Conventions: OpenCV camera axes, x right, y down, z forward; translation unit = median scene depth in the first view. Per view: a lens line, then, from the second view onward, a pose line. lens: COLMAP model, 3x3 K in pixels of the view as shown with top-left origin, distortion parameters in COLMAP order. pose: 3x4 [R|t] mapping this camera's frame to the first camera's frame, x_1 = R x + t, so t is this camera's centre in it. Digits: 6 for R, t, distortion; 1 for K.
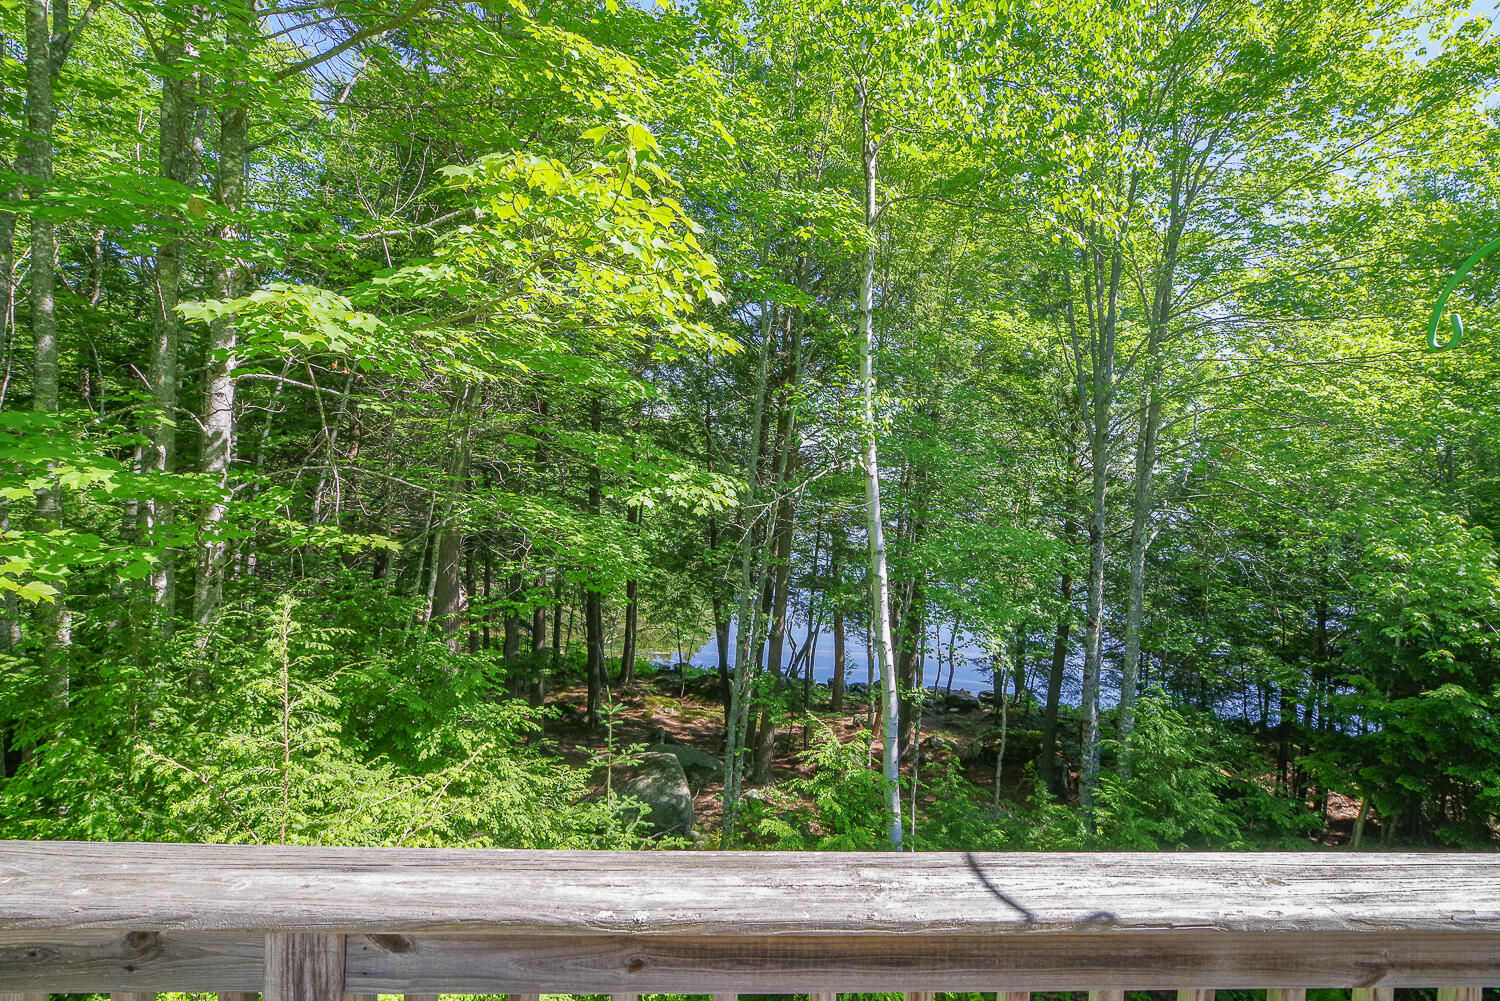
lens RADIAL K [[682.0, 0, 766.4], [0, 682.0, 500.4], [0, 0, 1]] dist [-0.003737, -0.000985]
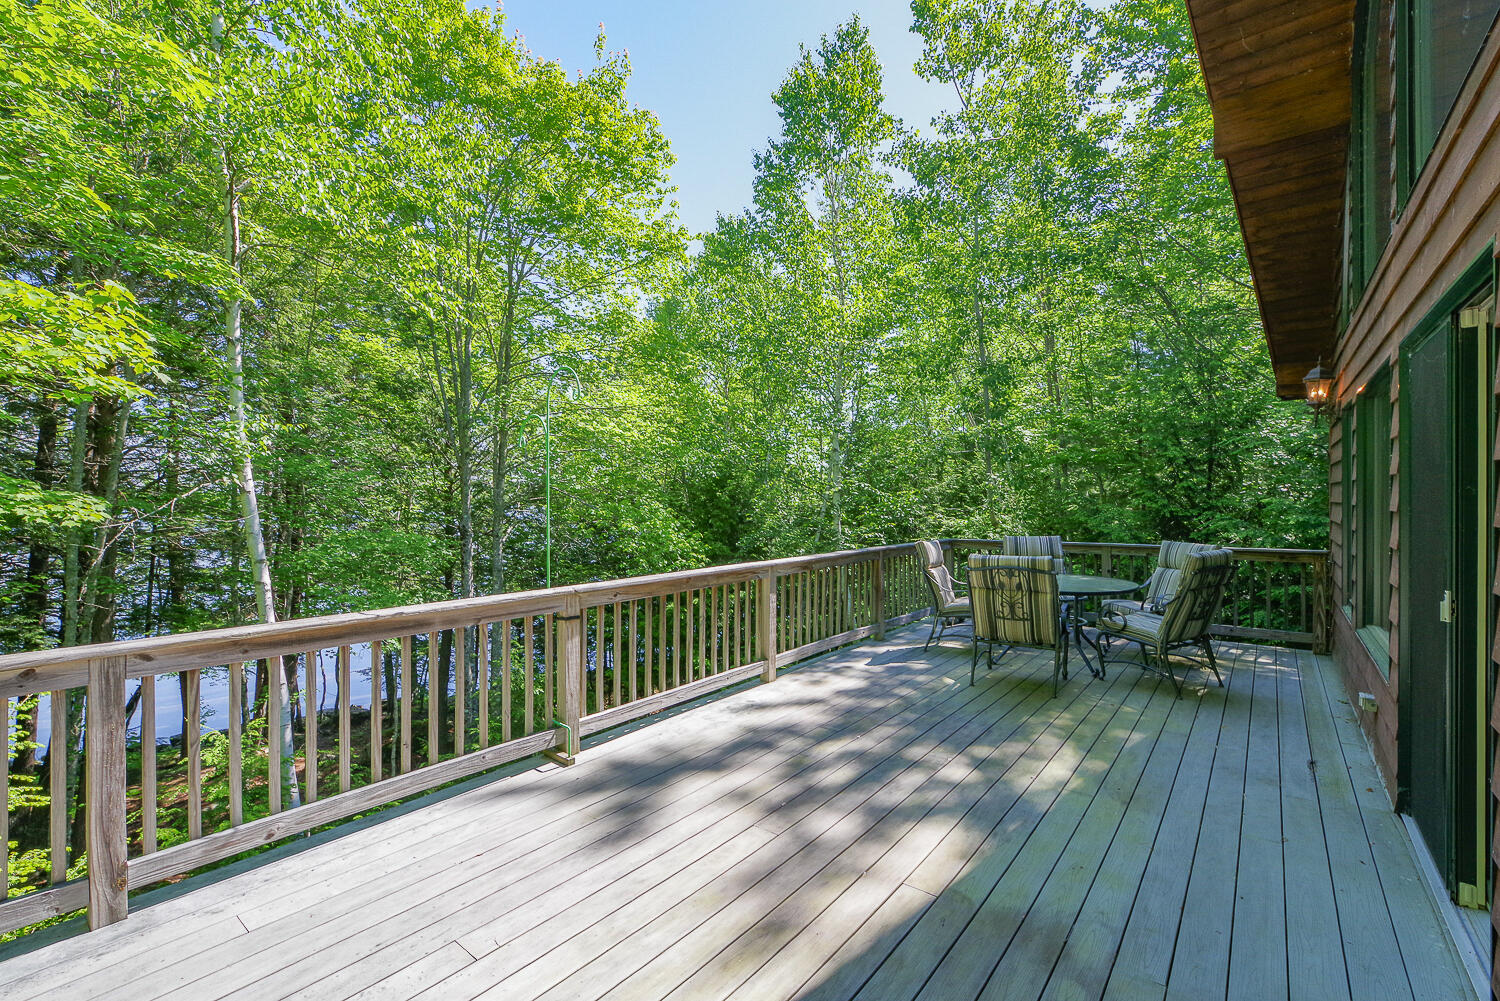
lens RADIAL K [[682.0, 0, 766.4], [0, 682.0, 500.4], [0, 0, 1]] dist [-0.003737, -0.000985]
pose [[0.666308, -0.041675, 0.744511, -0.084487], [0.049778, 0.998696, 0.011353, 0.005507], [-0.744013, 0.029495, 0.667513, -0.276012]]
